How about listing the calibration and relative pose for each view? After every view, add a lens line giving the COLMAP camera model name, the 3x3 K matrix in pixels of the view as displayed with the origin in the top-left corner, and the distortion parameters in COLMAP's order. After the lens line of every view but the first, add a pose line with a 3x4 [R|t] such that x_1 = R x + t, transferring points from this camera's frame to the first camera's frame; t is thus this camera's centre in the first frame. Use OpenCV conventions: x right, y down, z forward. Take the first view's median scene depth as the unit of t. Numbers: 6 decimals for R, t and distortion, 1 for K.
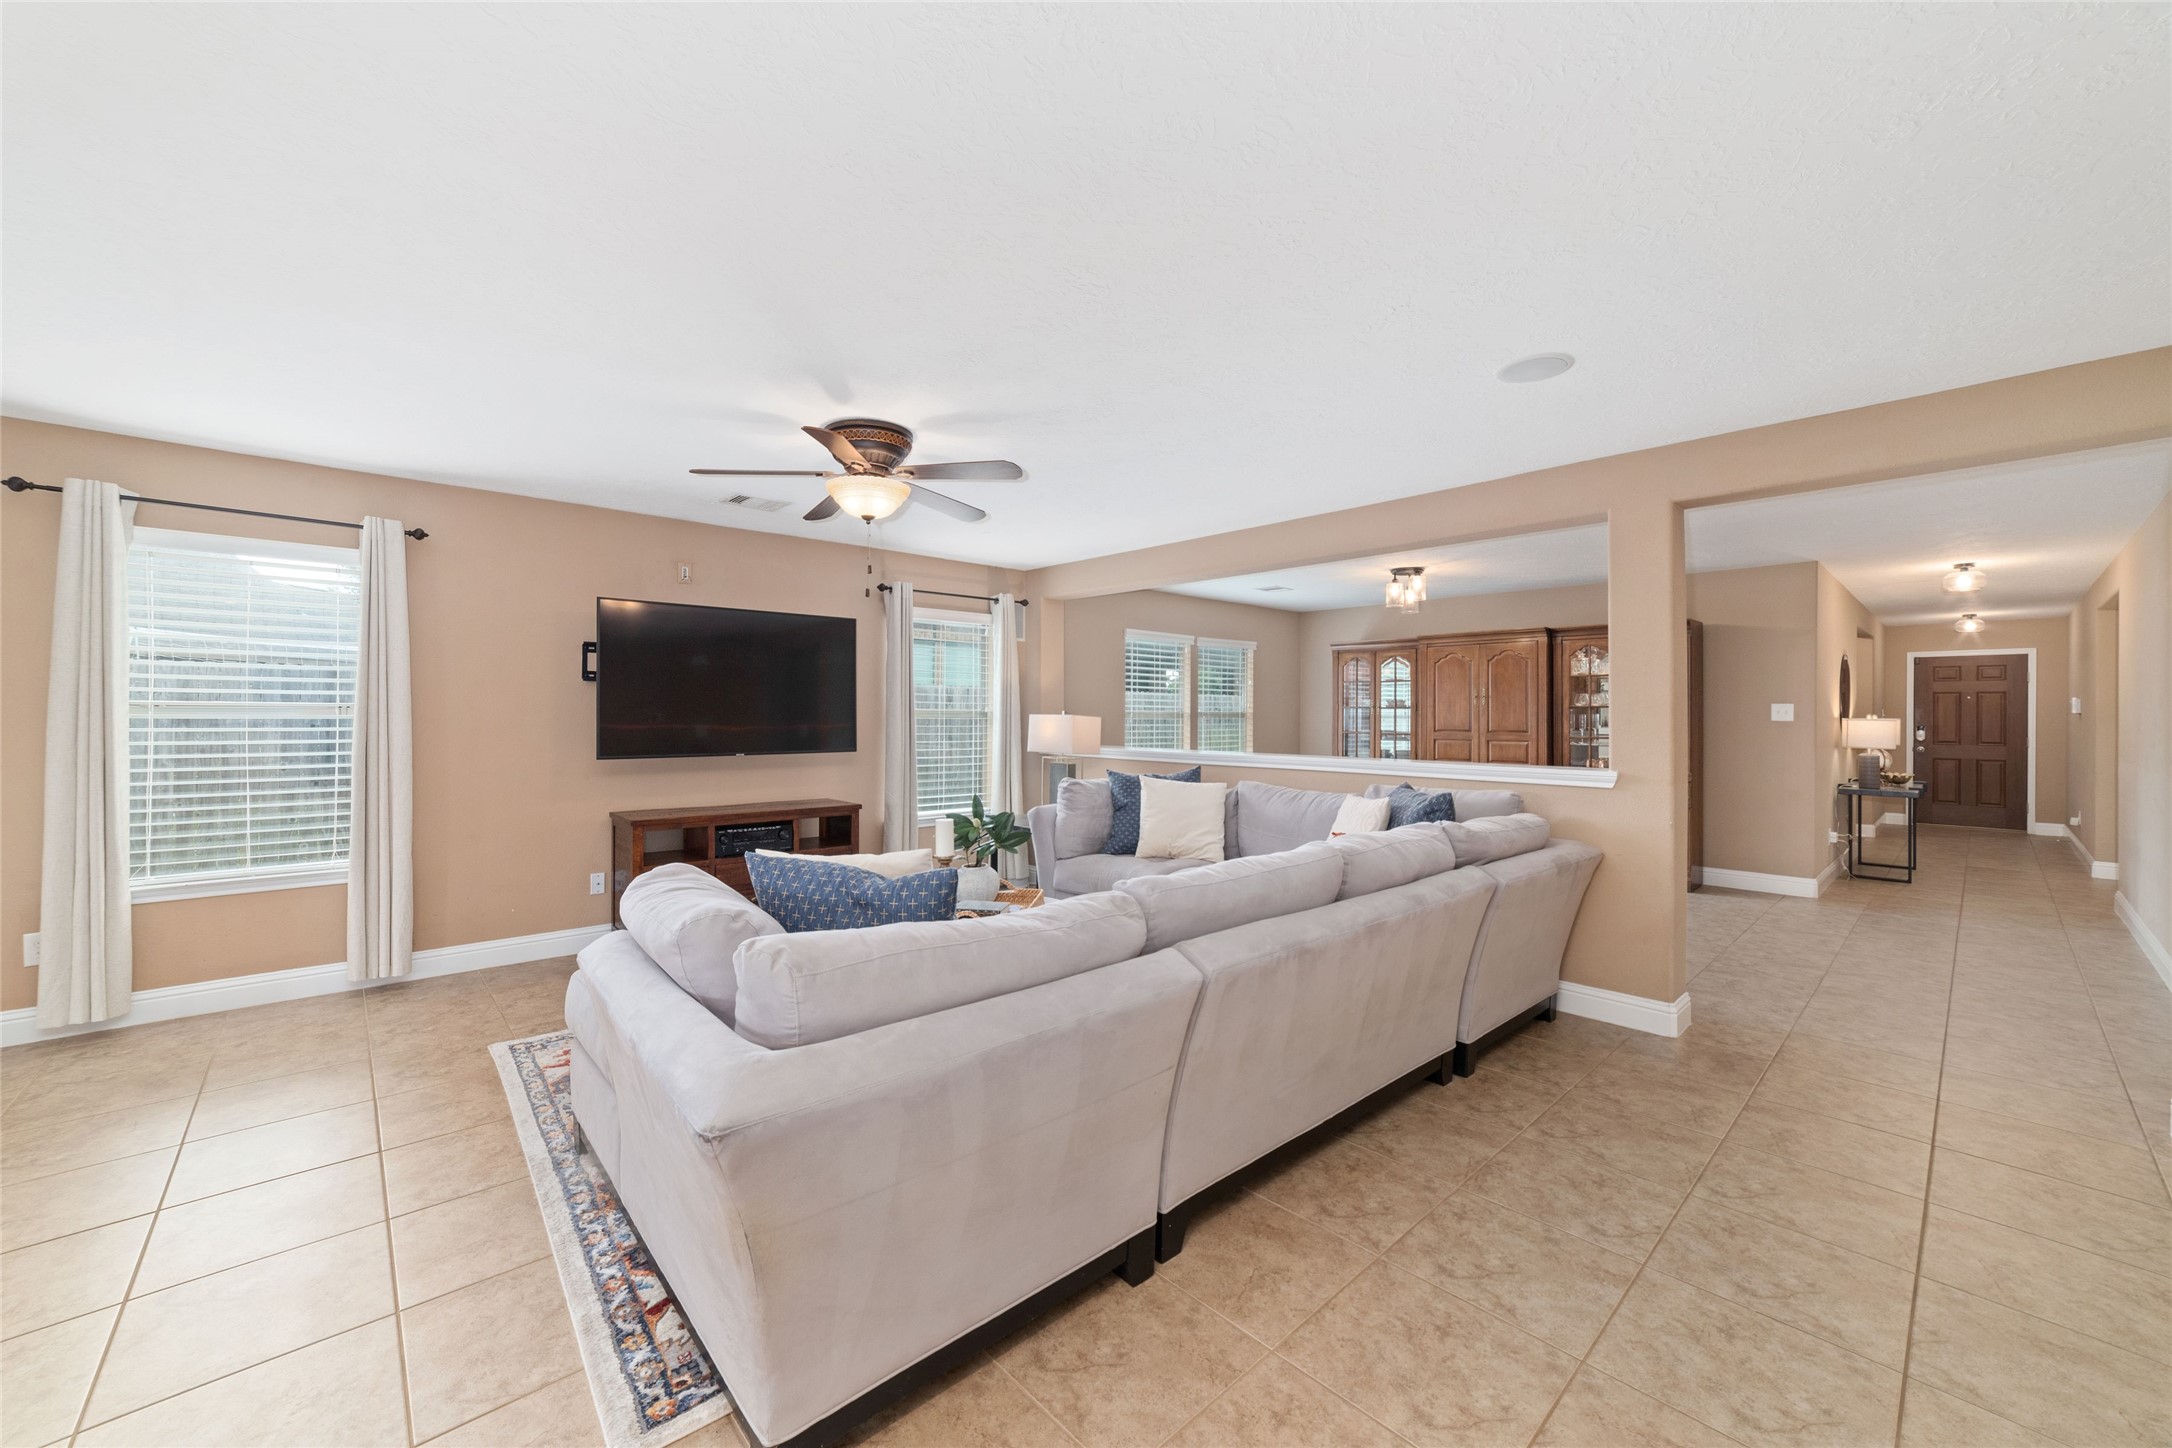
lens RADIAL K [[825.9, 0, 1082.1], [0, 825.9, 722.0], [0, 0, 1]] dist [-0.029026, 0.011632]
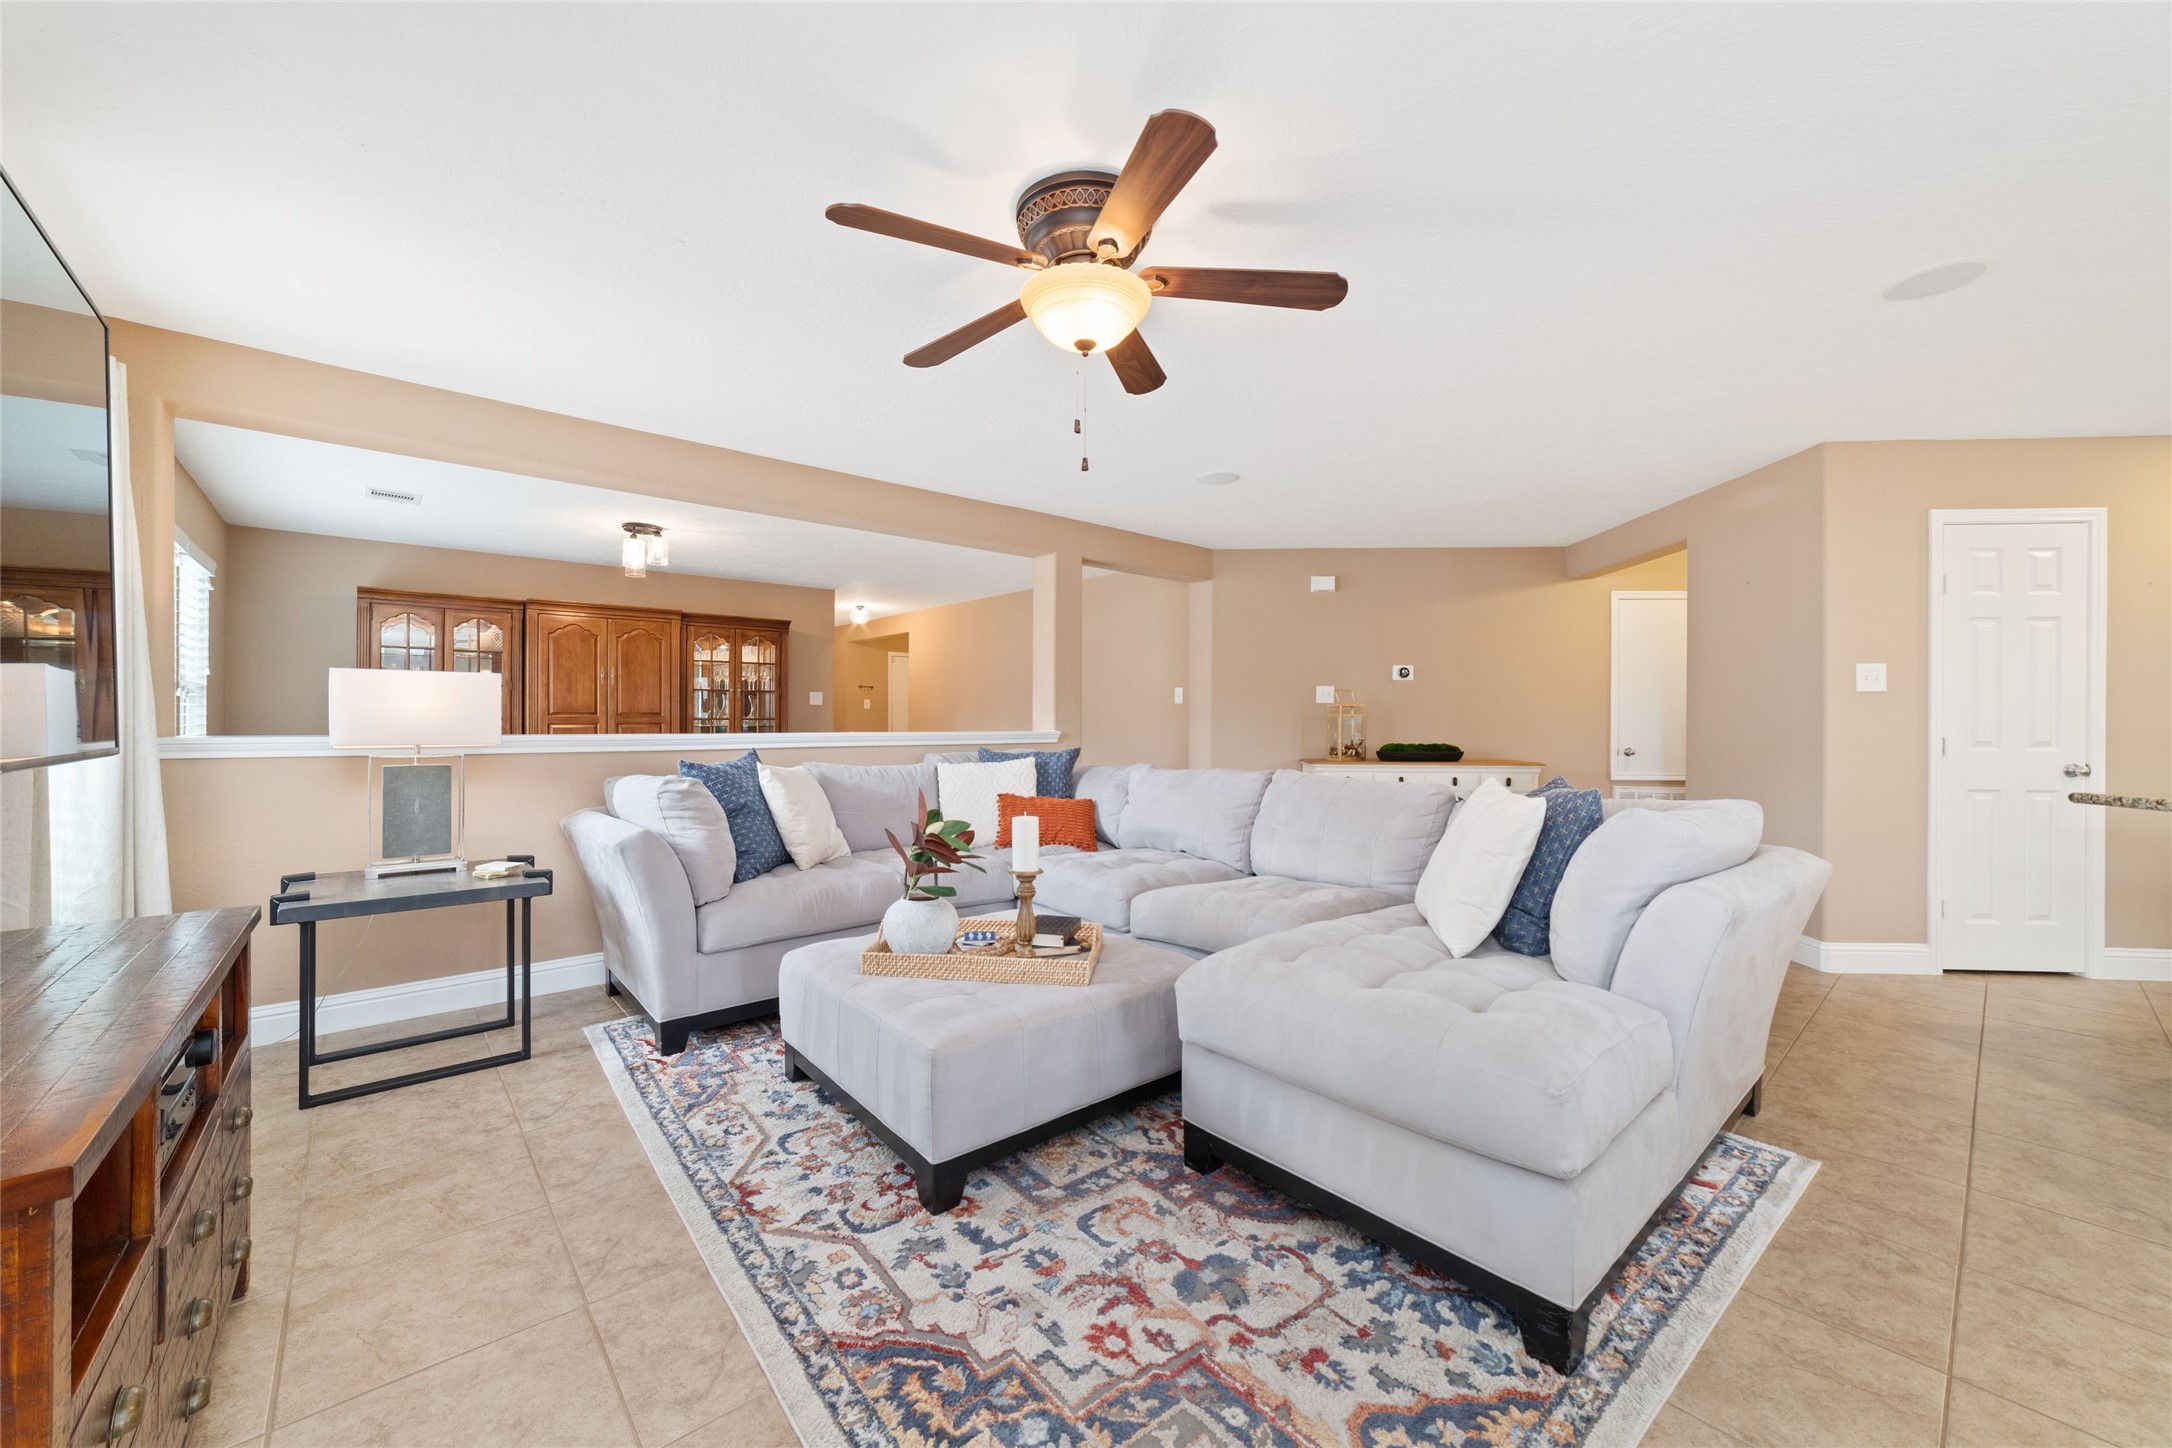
lens RADIAL K [[825.9, 0, 1082.1], [0, 825.9, 722.0], [0, 0, 1]] dist [-0.029026, 0.011632]
pose [[0.020936, -0.006933, 0.999757, -0.439654], [0.007064, 0.999952, 0.006786, 0.018820], [-0.999756, 0.006920, 0.020984, 0.486787]]
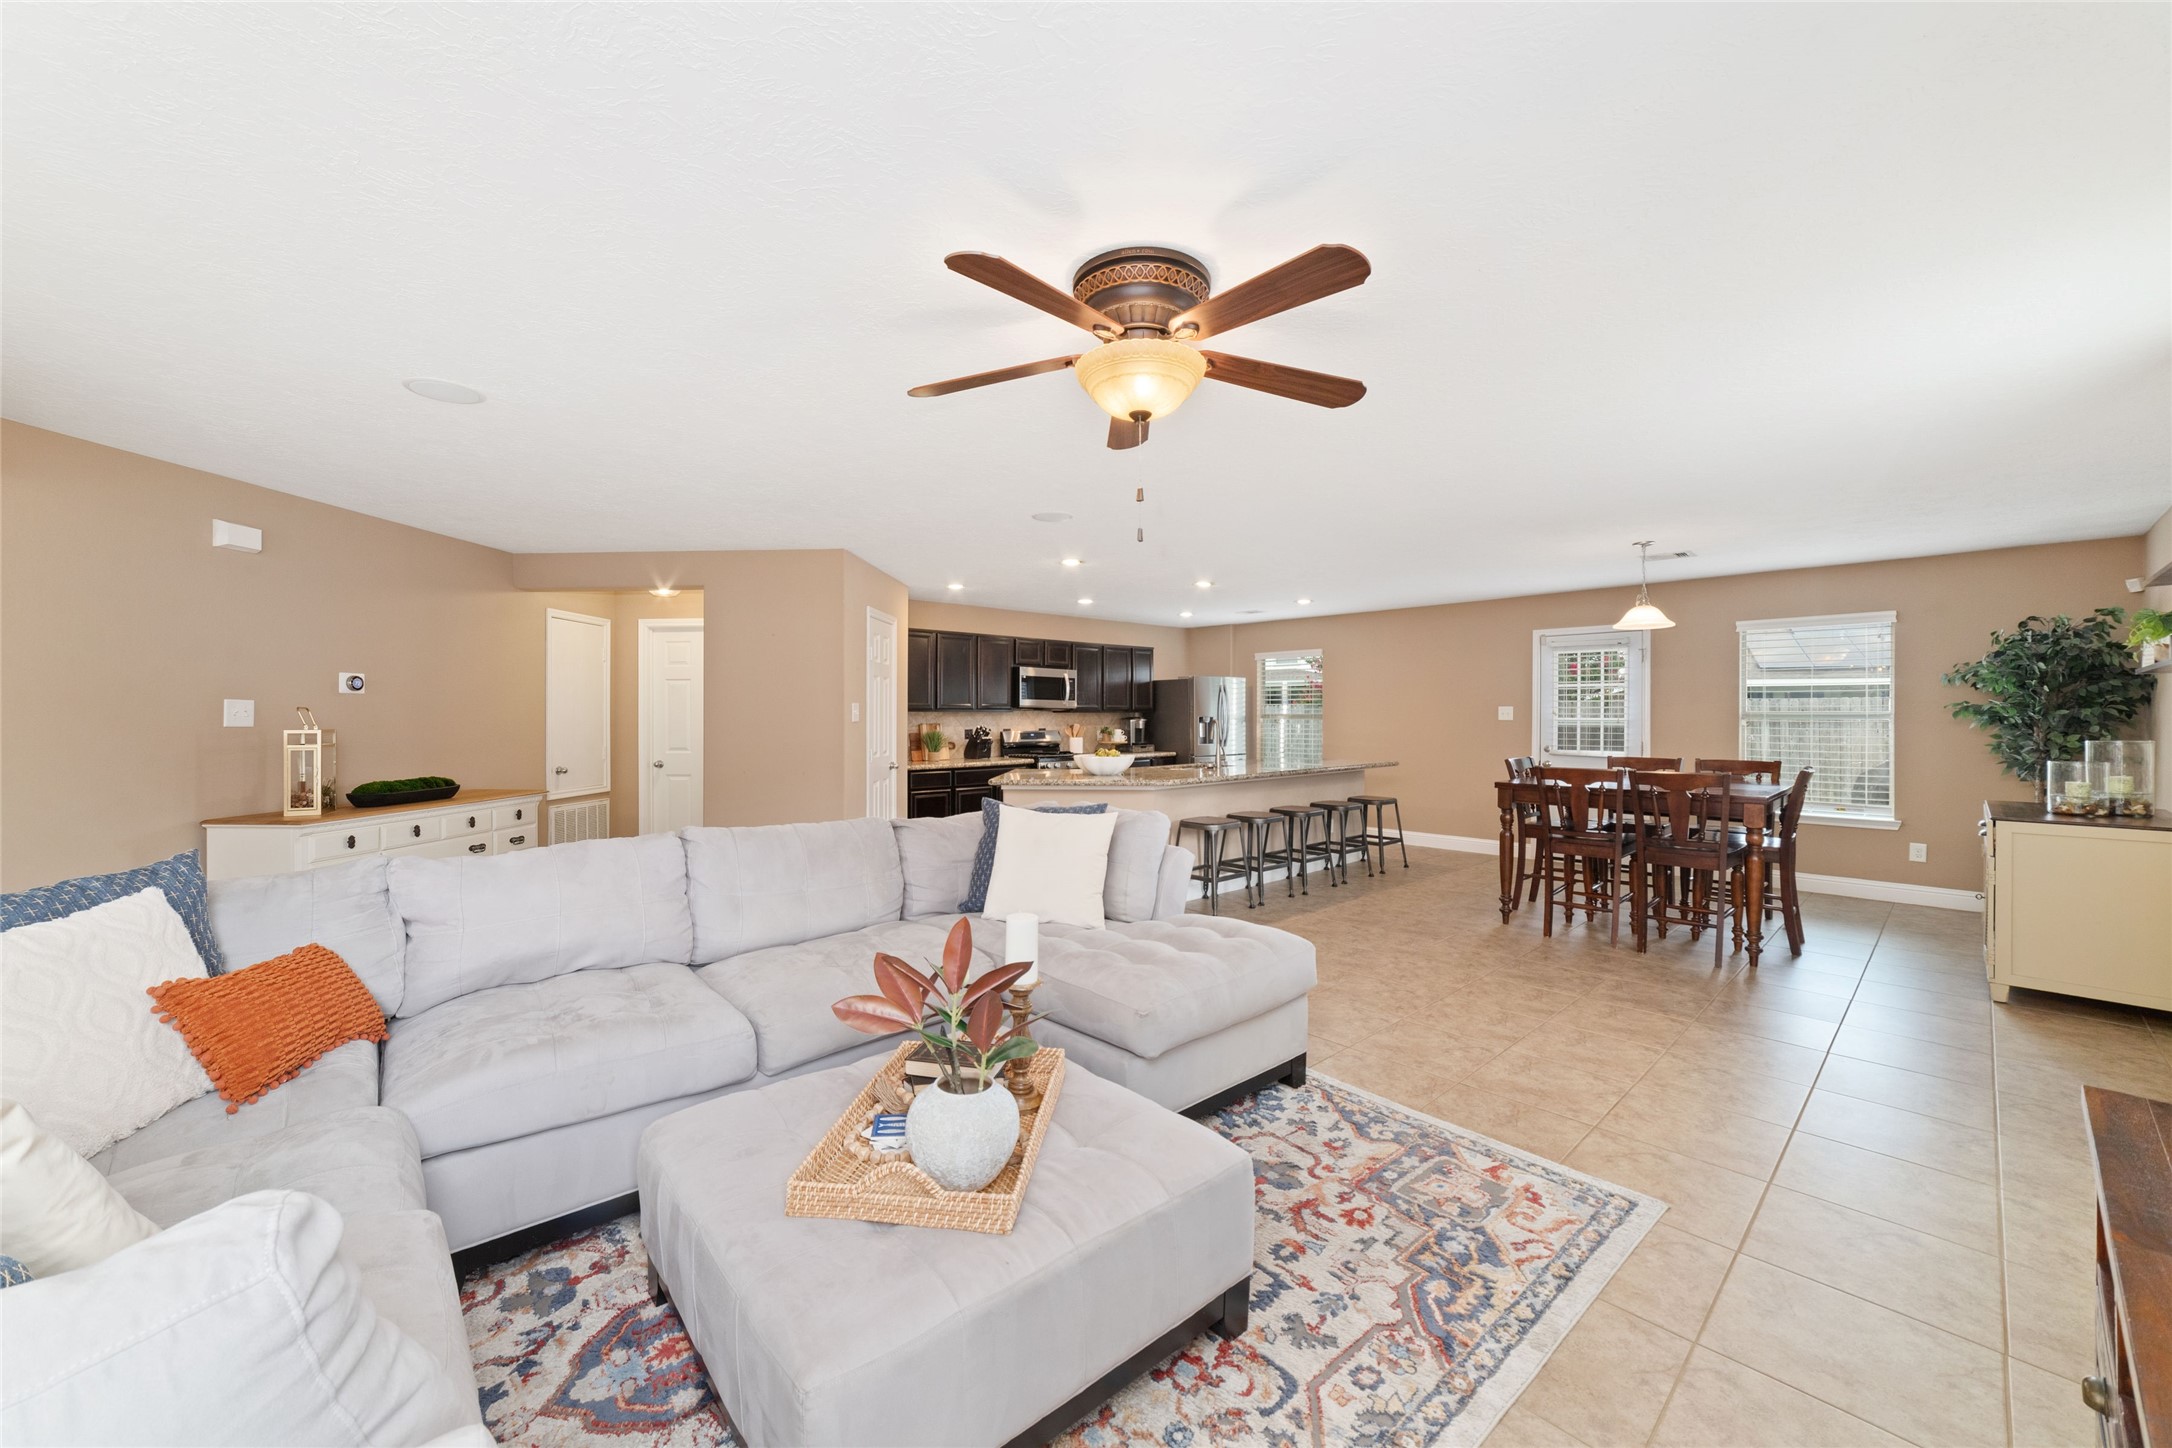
lens RADIAL K [[824.3, 0, 1088.0], [0, 824.3, 718.6], [0, 0, 1]] dist [-0.020027, 0.007643]
pose [[-0.999987, -0.005062, 0.000952, -0.110979], [-0.005048, 0.999888, 0.014114, -0.010996], [-0.001023, 0.014109, -0.999900, 0.804324]]
